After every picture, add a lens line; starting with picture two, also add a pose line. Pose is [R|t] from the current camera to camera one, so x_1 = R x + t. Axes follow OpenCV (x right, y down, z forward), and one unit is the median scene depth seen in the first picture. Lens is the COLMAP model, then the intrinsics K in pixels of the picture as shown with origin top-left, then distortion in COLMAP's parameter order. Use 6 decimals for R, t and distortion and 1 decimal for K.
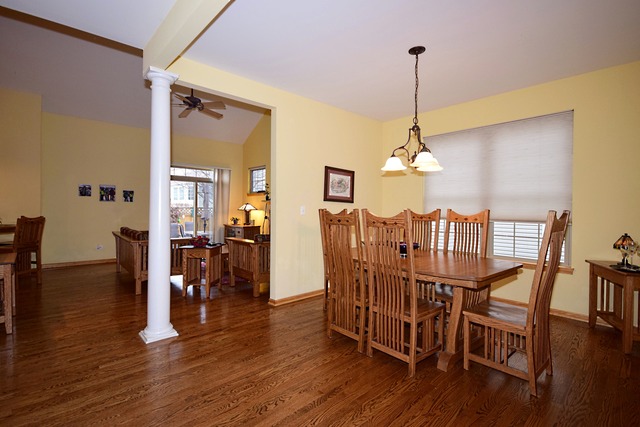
lens RADIAL K [[304.6, 0, 321.1], [0, 304.6, 212.7], [0, 0, 1]] dist [0.008213, -0.002520]
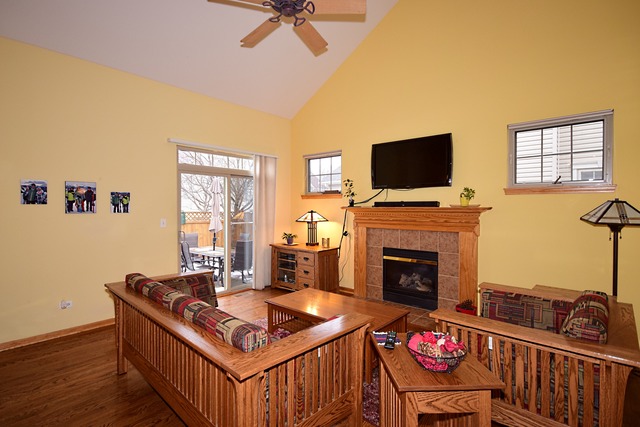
lens RADIAL K [[321.7, 0, 326.7], [0, 321.7, 208.9], [0, 0, 1]] dist [0.000393, 0.000560]
pose [[0.994355, -0.008547, 0.105762, -0.282312], [0.008986, 0.999953, -0.003671, -0.032333], [-0.105726, 0.004600, 0.994385, 0.340607]]
